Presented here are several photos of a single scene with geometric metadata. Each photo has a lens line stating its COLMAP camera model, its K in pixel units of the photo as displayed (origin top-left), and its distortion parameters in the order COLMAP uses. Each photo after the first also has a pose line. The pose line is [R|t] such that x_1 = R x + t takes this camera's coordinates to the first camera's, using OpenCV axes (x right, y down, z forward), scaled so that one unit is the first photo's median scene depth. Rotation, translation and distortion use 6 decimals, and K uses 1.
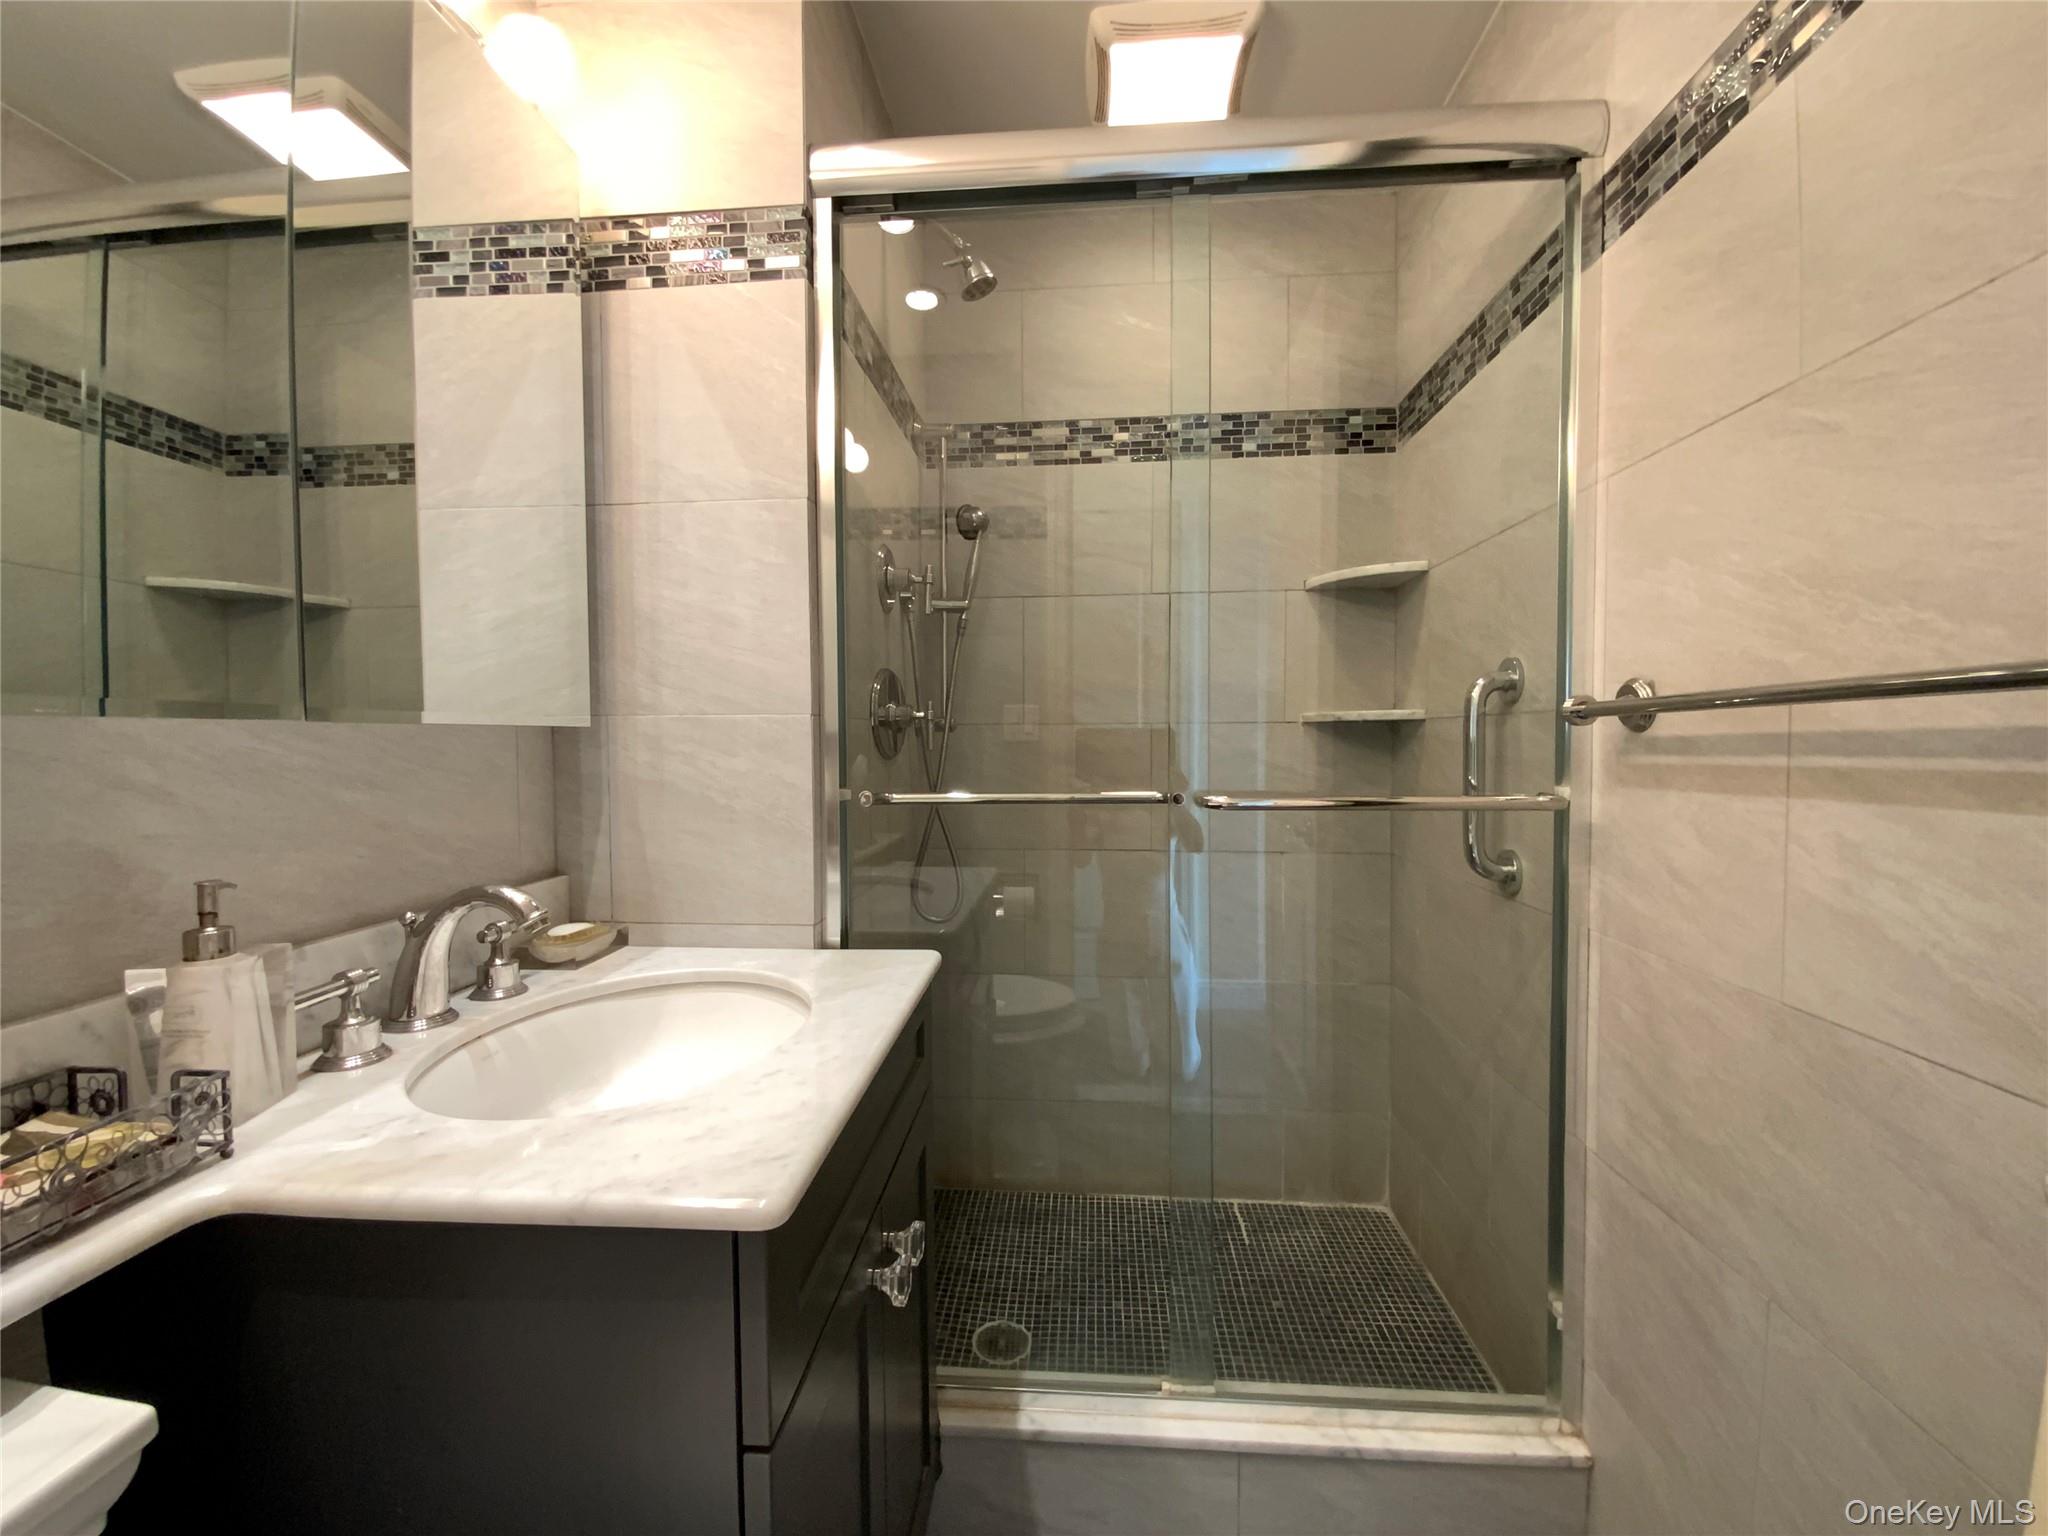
lens RADIAL K [[830.8, 0, 1024.0], [0, 830.8, 768.0], [0, 0, 1]] dist [0.015406, -0.015299]
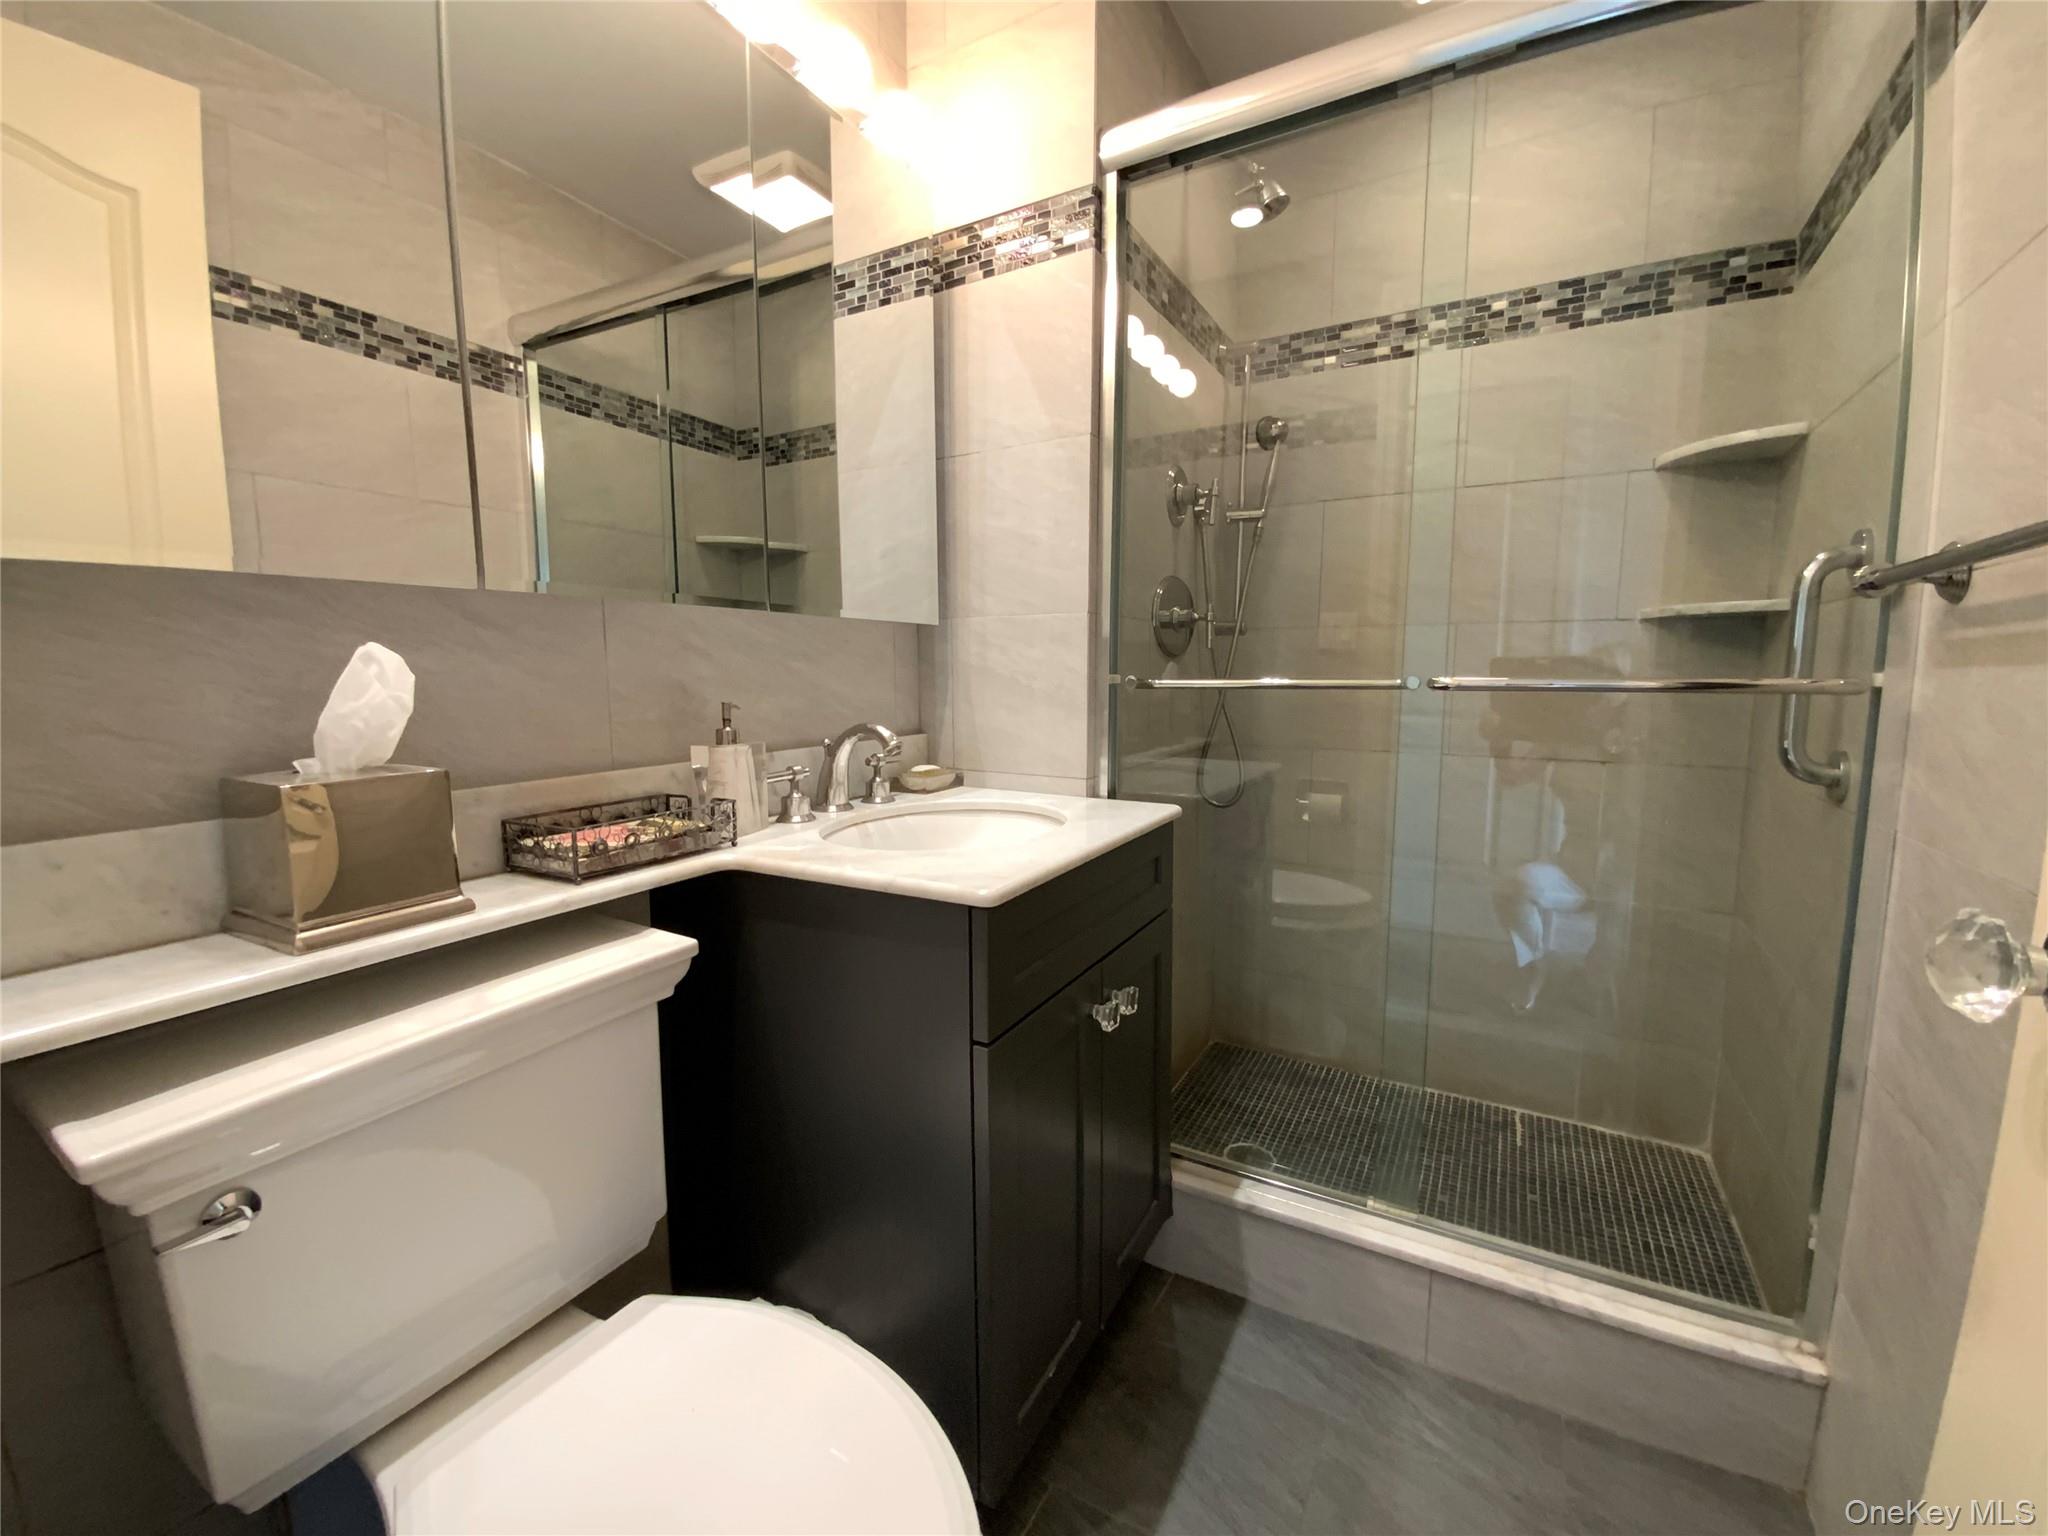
lens RADIAL K [[828.1, 0, 1024.6], [0, 828.1, 769.3], [0, 0, 1]] dist [0.026532, -0.022231]
pose [[0.903462, 0.055787, -0.425022, 0.201176], [-0.019477, 0.995814, 0.089304, 0.063727], [0.428225, -0.072405, 0.900767, -0.190001]]
